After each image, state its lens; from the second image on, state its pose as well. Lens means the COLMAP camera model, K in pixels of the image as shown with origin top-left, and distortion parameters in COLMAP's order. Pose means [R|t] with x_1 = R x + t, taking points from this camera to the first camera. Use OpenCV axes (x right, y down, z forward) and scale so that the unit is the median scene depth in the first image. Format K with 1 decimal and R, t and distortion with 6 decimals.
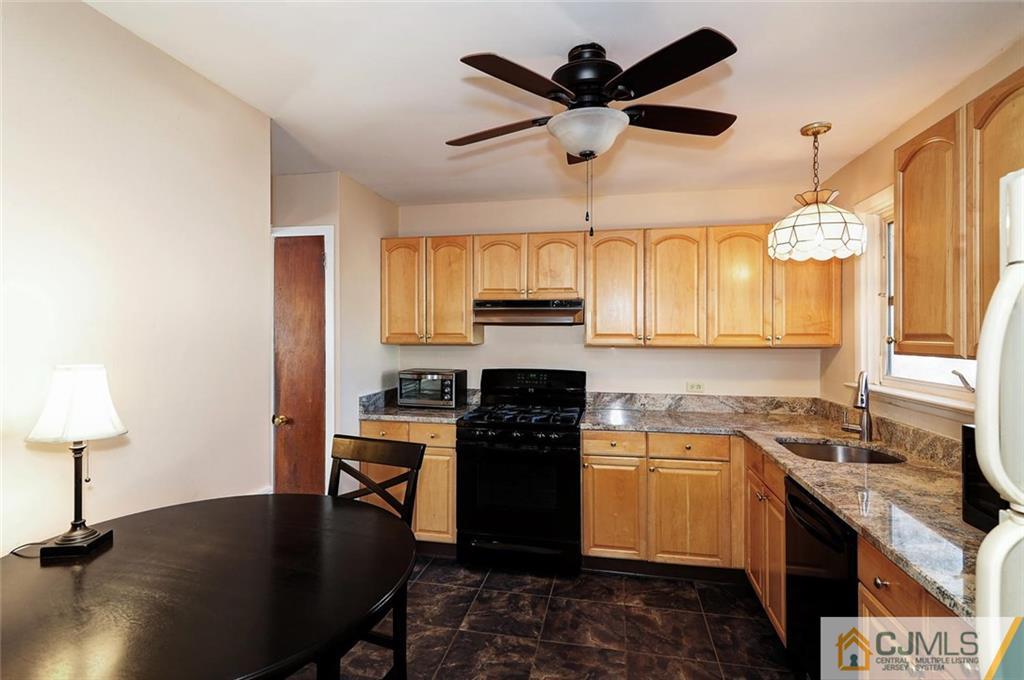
lens RADIAL K [[499.4, 0, 511.7], [0, 499.4, 332.2], [0, 0, 1]] dist [0.002303, 0.000507]
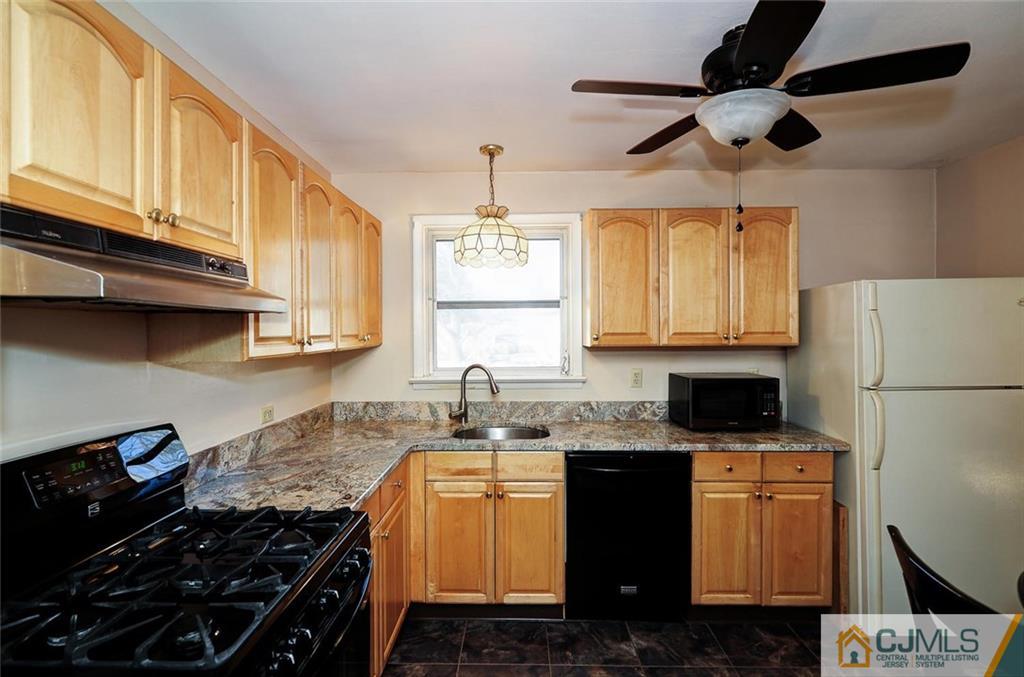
lens RADIAL K [[499.4, 0, 511.7], [0, 499.4, 330.7], [0, 0, 1]] dist [0.002303, 0.000507]
pose [[-0.184113, -0.002944, 0.982901, -0.354594], [-0.001134, 0.999995, 0.002783, -0.004220], [-0.982904, -0.000603, -0.184116, 0.817835]]
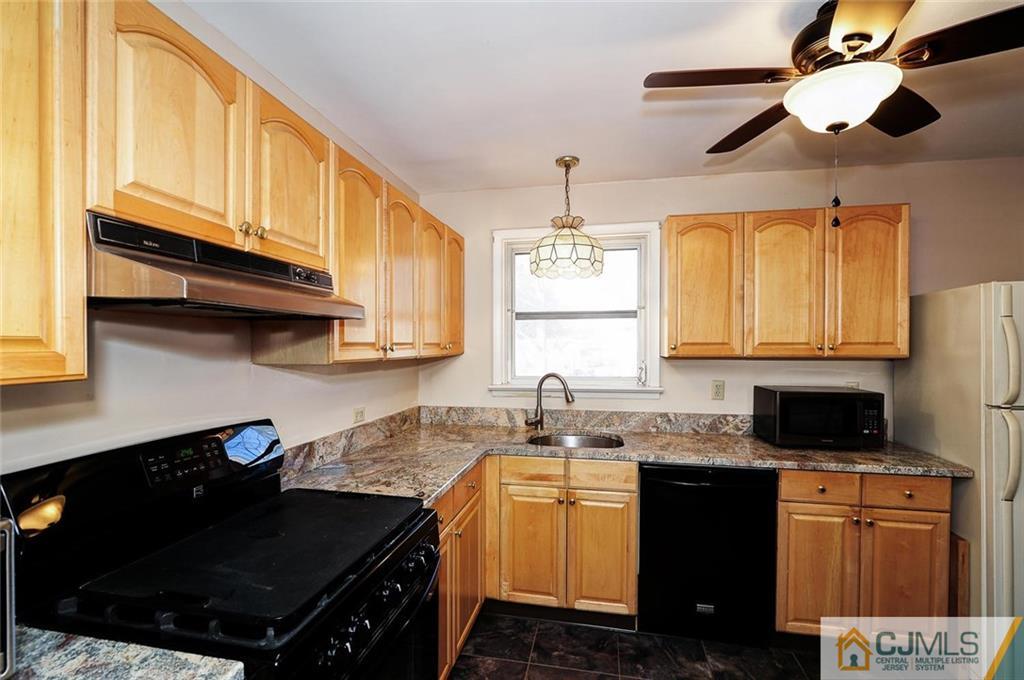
lens RADIAL K [[471.8, 0, 510.1], [0, 471.8, 348.6], [0, 0, 1]] dist [-0.002342, -0.000073]
pose [[-0.003602, -0.012276, 0.999918, -0.329826], [-0.005870, 0.999908, 0.012254, 0.002972], [-0.999976, -0.005826, -0.003673, 0.796643]]
